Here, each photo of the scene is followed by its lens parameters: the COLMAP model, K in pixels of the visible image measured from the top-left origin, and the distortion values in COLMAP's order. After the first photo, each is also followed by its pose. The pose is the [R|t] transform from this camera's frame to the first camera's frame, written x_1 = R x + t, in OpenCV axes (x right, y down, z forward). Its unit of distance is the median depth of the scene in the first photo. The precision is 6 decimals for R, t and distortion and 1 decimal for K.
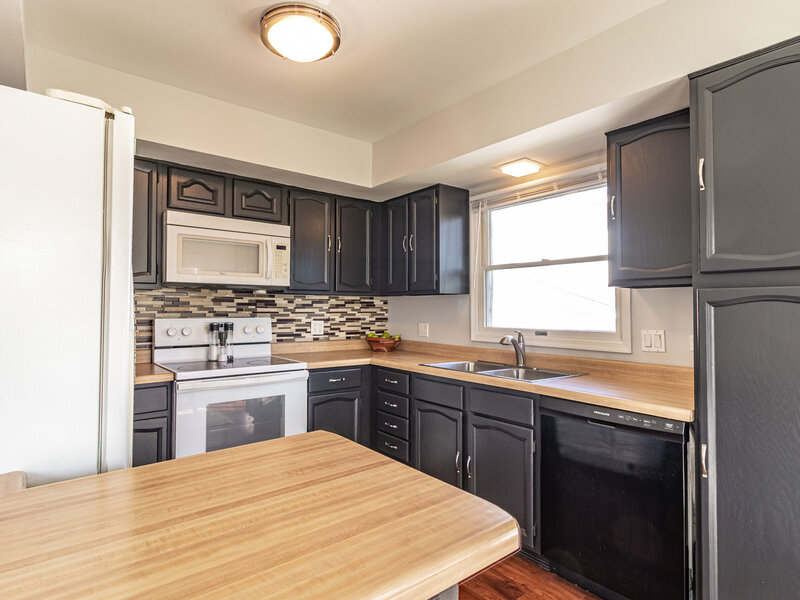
lens RADIAL K [[458.3, 0, 387.1], [0, 458.3, 301.2], [0, 0, 1]] dist [-0.001244, 0.006070]
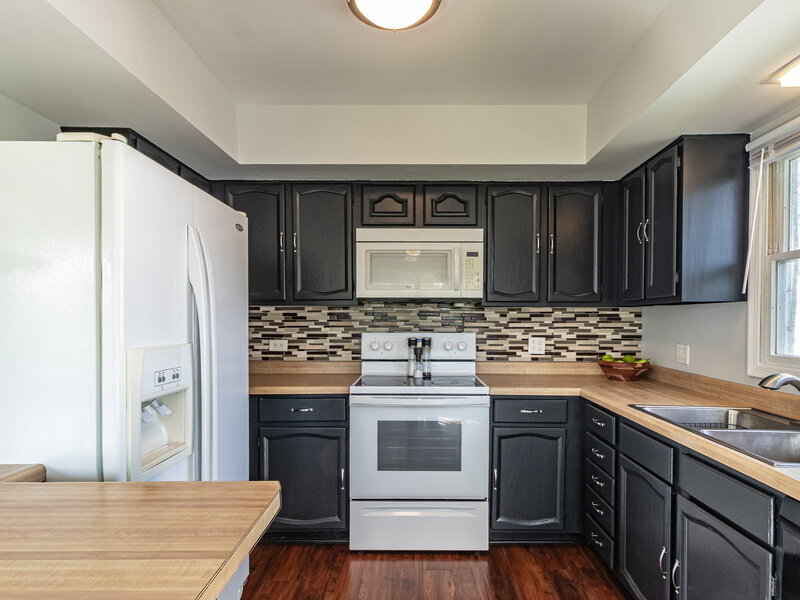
lens RADIAL K [[458.3, 0, 415.2], [0, 458.3, 330.8], [0, 0, 1]] dist [-0.001244, 0.006070]
pose [[0.775622, 0.014382, -0.631033, 0.240565], [0.011027, 0.999279, 0.036327, -0.003165], [0.631101, -0.035135, 0.774905, 0.239358]]
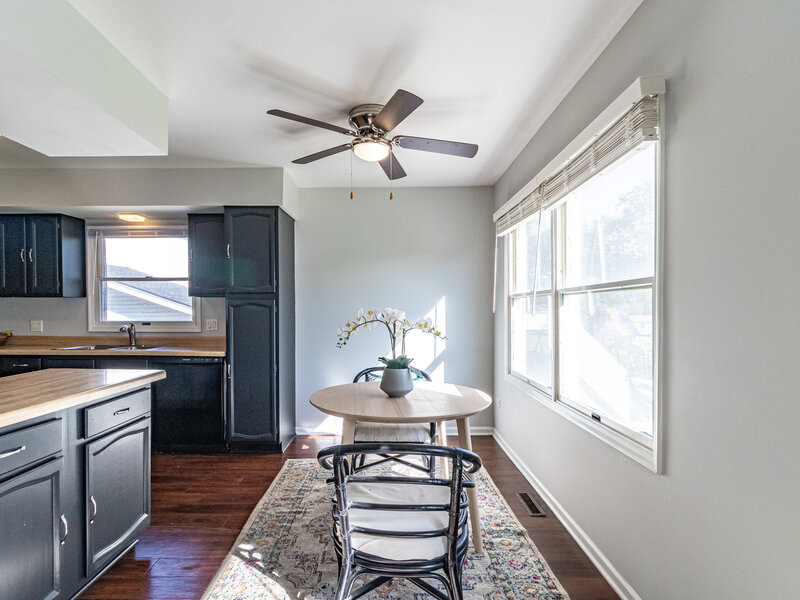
lens RADIAL K [[458.3, 0, 394.3], [0, 458.3, 316.2], [0, 0, 1]] dist [-0.001244, 0.006070]
pose [[0.637676, -0.016037, 0.770138, -0.303660], [-0.010103, 0.999523, 0.029178, -0.009639], [-0.770238, -0.026387, 0.637210, -0.600348]]
